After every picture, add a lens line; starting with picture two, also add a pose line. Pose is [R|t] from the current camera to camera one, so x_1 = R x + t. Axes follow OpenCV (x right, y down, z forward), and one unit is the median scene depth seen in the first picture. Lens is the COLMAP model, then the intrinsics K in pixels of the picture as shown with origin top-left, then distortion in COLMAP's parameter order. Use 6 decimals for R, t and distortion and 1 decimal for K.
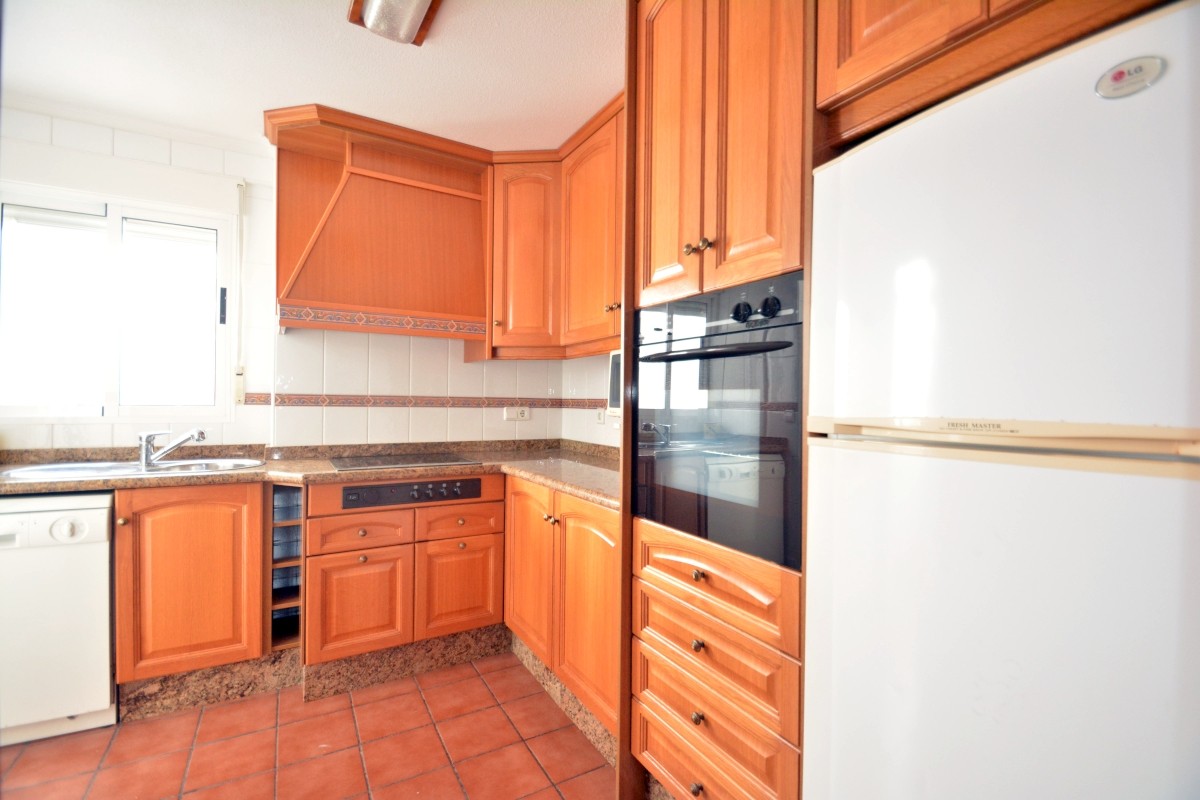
lens RADIAL K [[533.7, 0, 598.9], [0, 533.7, 399.9], [0, 0, 1]] dist [0.013011, -0.014265]
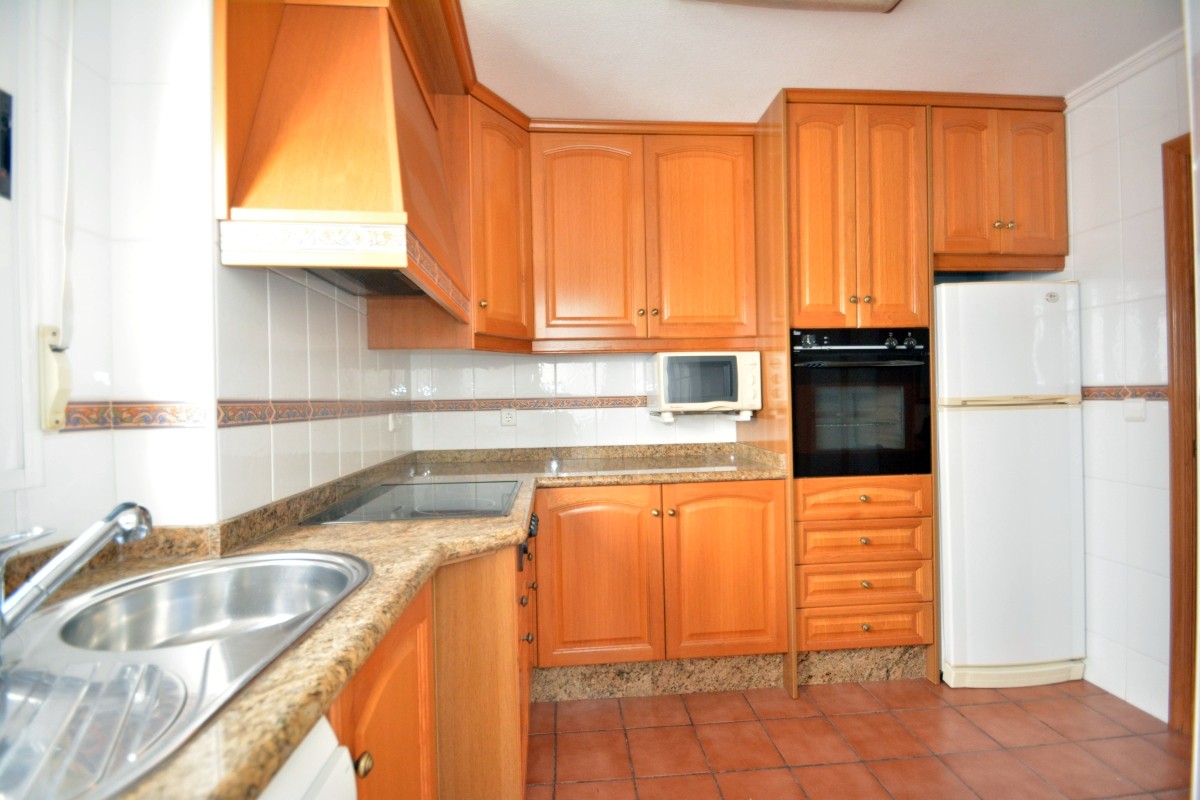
lens RADIAL K [[533.7, 0, 599.5], [0, 533.7, 399.4], [0, 0, 1]] dist [0.013011, -0.014265]
pose [[0.424371, -0.022408, 0.905211, -0.827620], [0.023073, 0.999637, 0.013929, -0.010487], [-0.905194, 0.014975, 0.424734, 0.515706]]
